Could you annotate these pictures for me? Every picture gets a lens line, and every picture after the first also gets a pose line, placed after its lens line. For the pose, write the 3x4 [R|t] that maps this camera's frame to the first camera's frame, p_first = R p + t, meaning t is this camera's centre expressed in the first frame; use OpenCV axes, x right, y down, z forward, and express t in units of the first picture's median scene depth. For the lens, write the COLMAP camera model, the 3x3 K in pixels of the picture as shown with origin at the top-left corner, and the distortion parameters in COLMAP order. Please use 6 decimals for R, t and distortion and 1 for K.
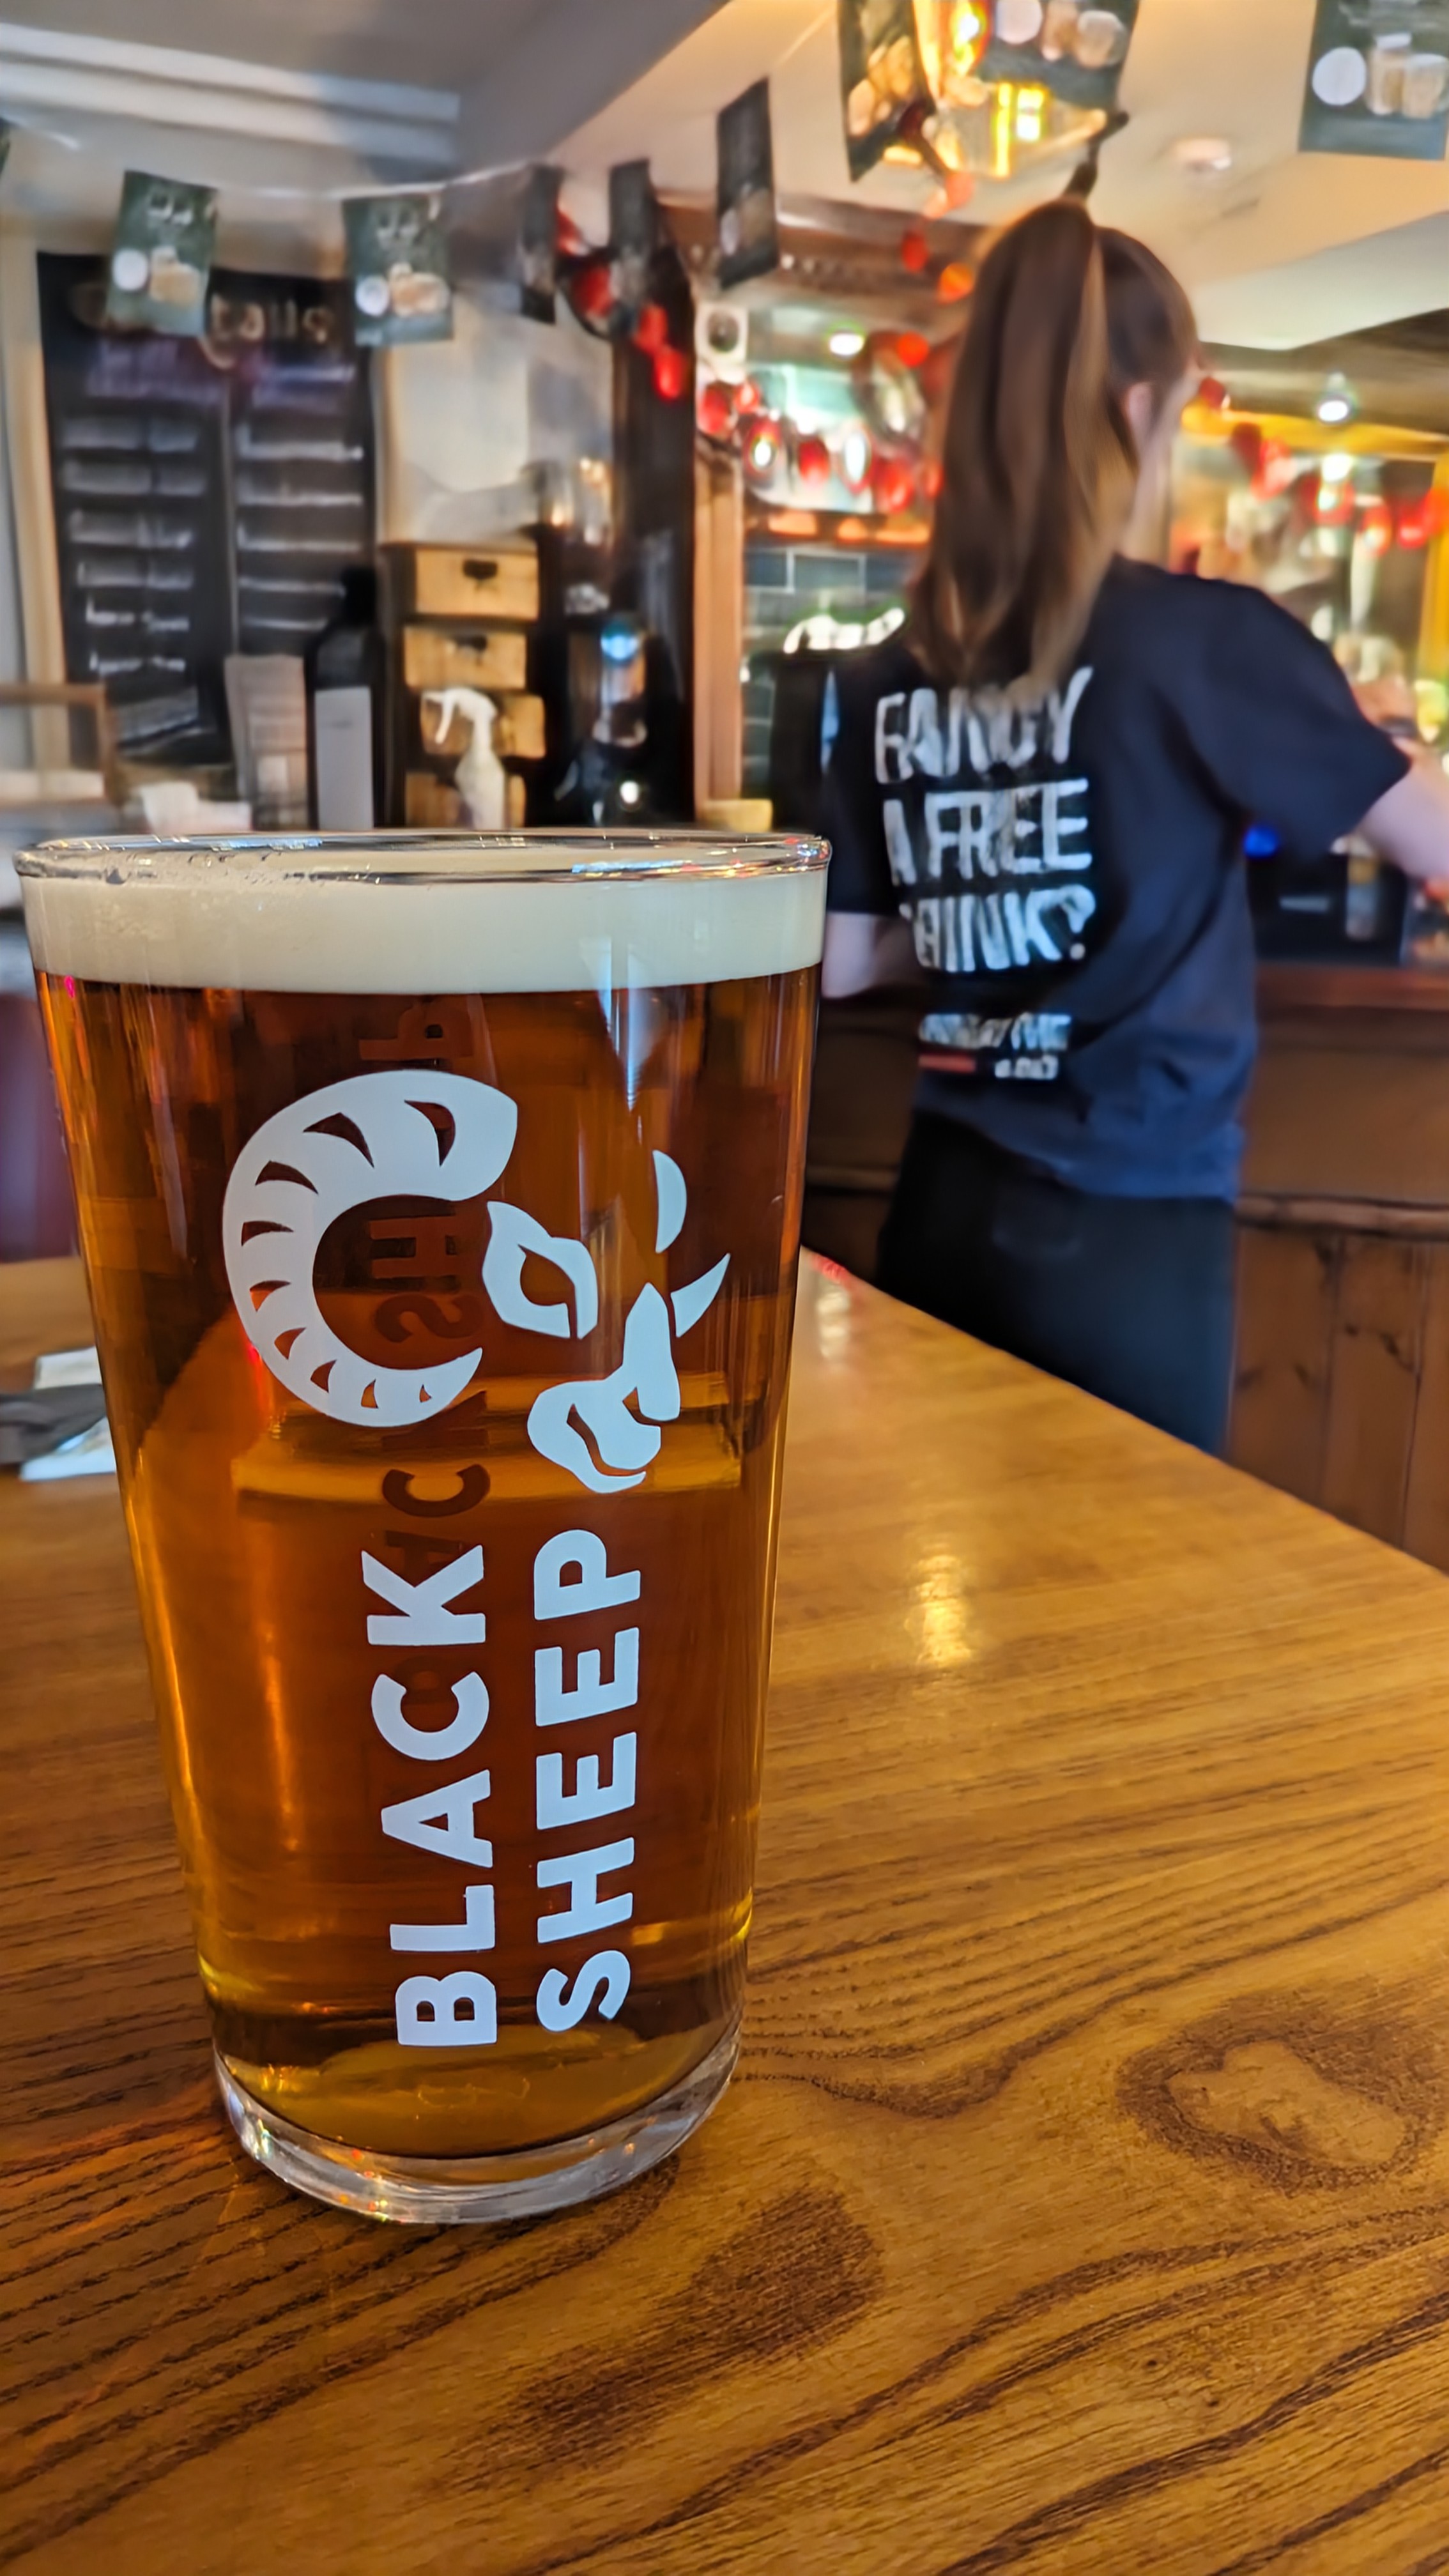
lens RADIAL K [[1884.0, 0, 724.5], [0, 1884.0, 1288.0], [0, 0, 1]] dist [-0.060870, 0.000580]
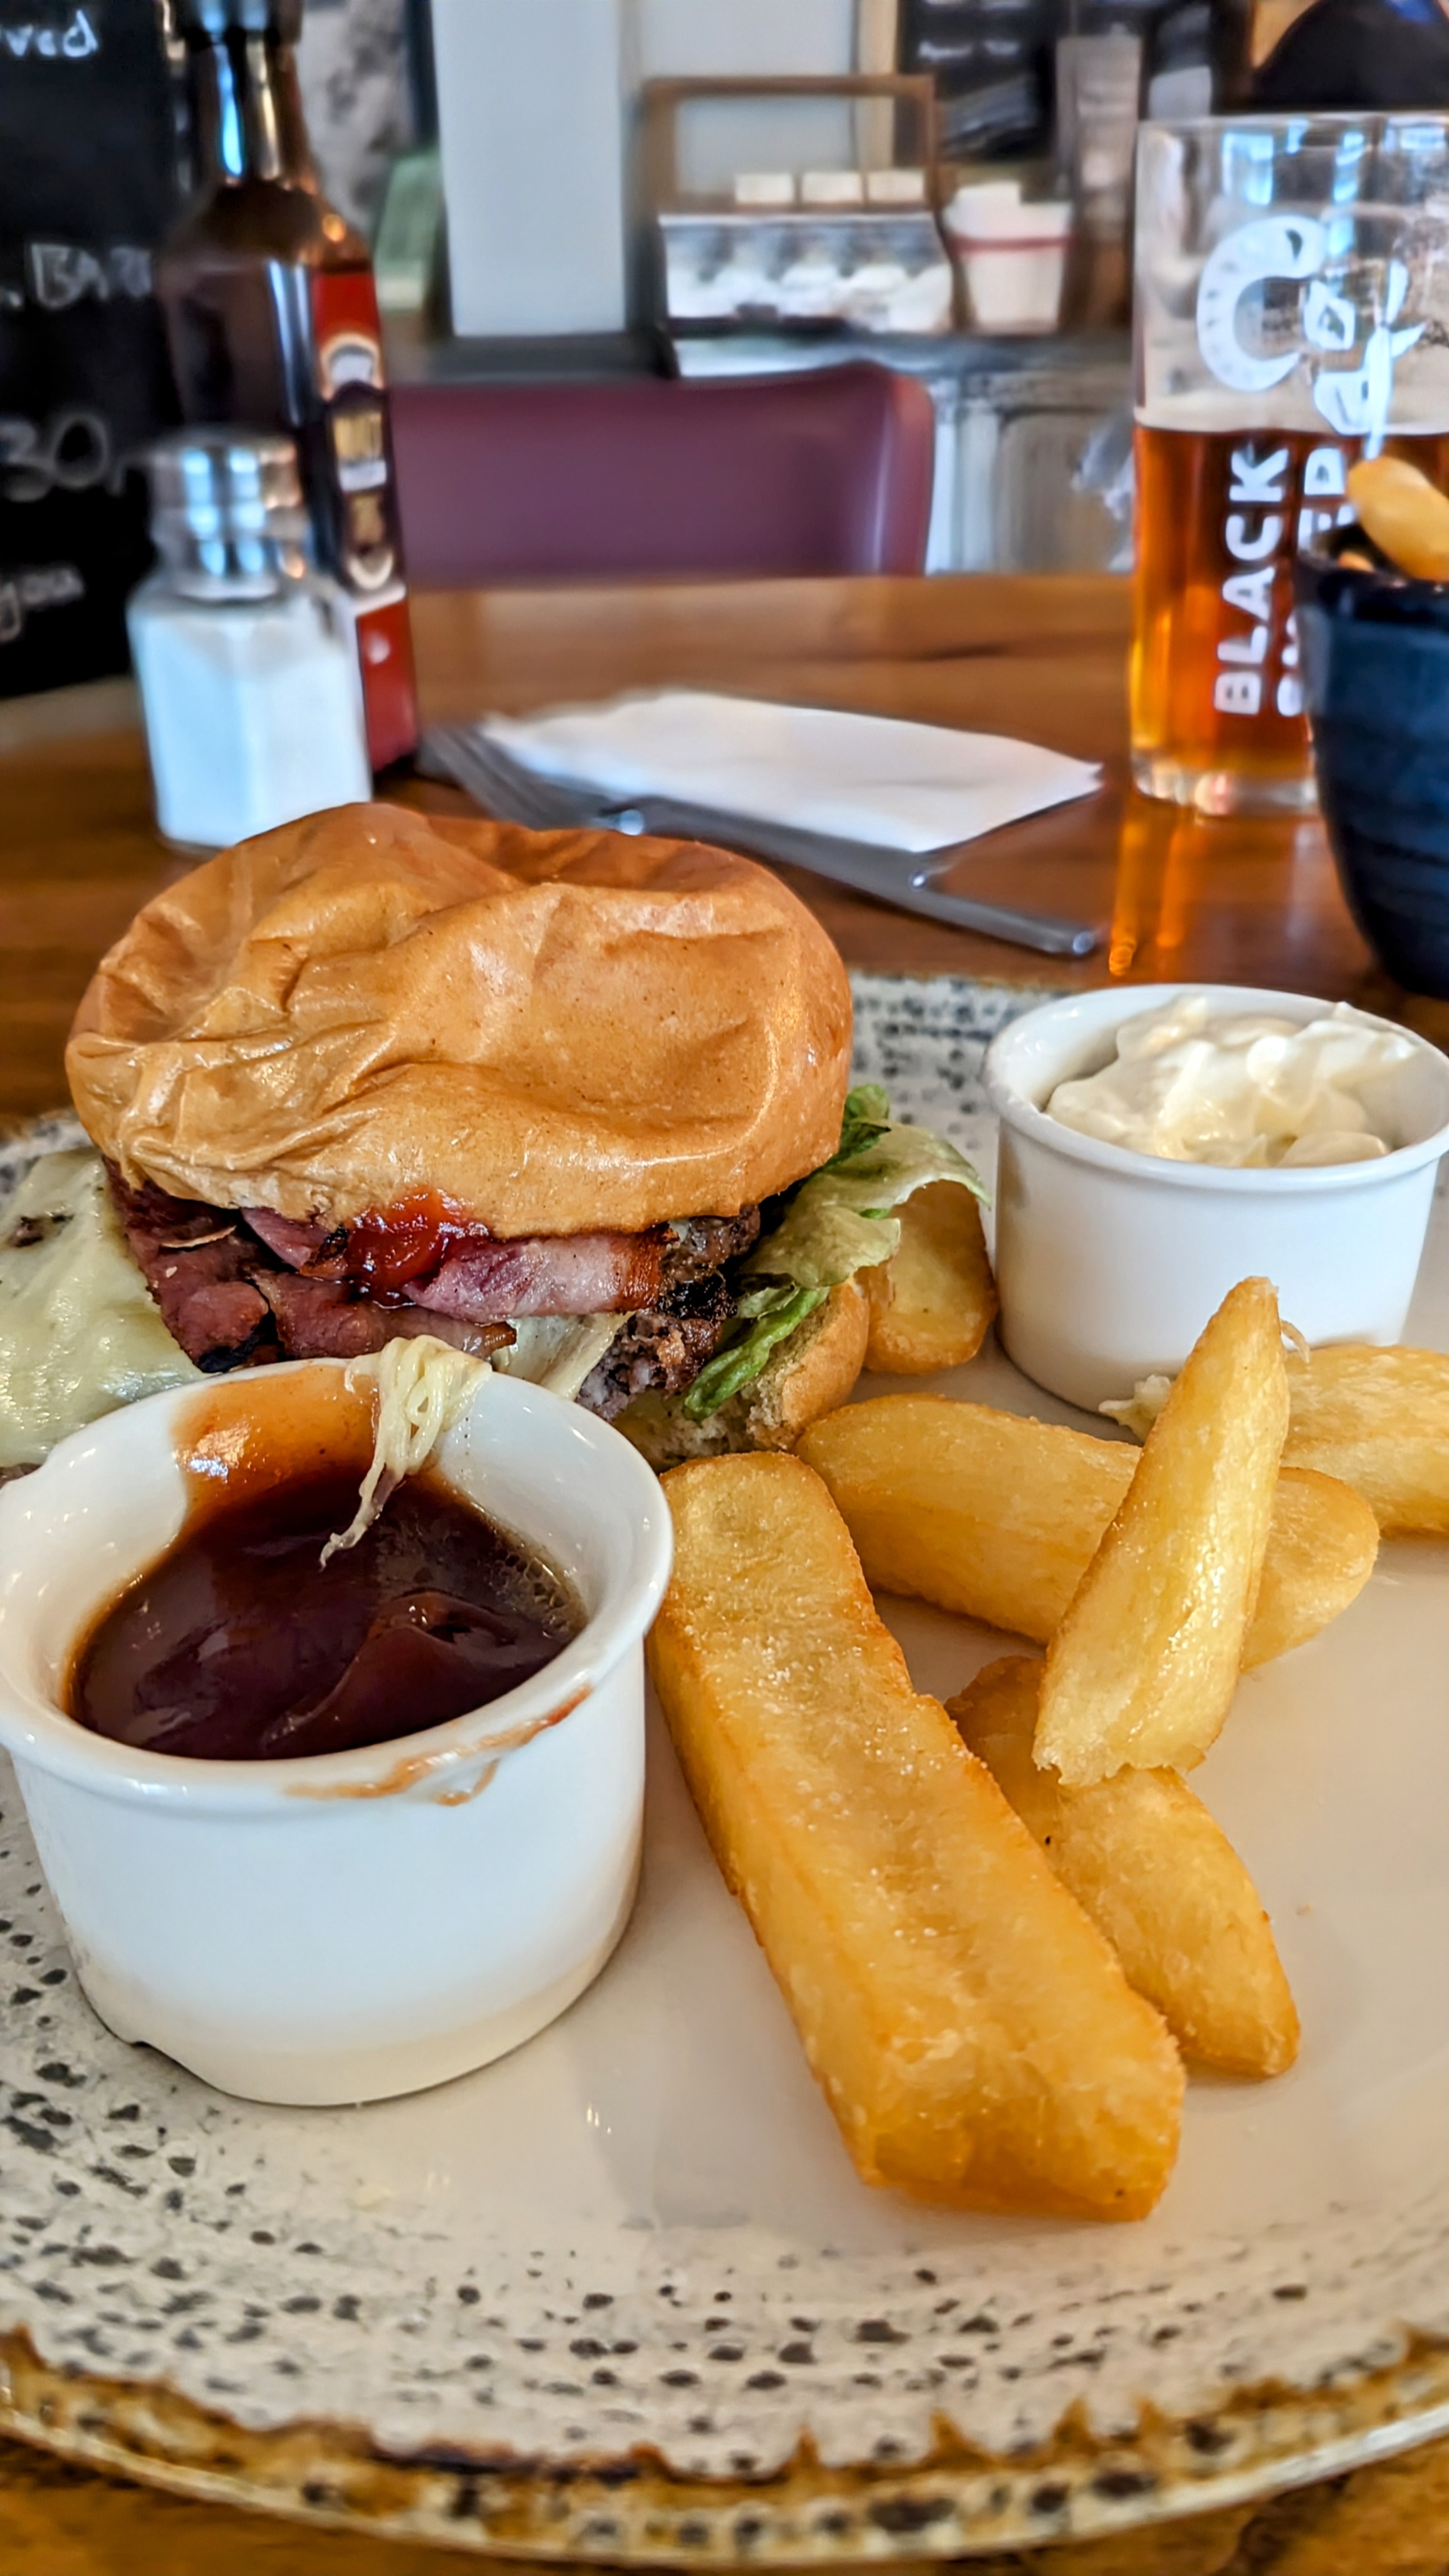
lens RADIAL K [[1884.0, 0, 724.5], [0, 1884.0, 1288.0], [0, 0, 1]] dist [-0.060870, 0.000580]
pose [[0.922407, 0.172004, -0.345803, 0.177016], [-0.071286, 0.955794, 0.285266, 0.476213], [0.379584, -0.238480, 0.893892, -1.387126]]
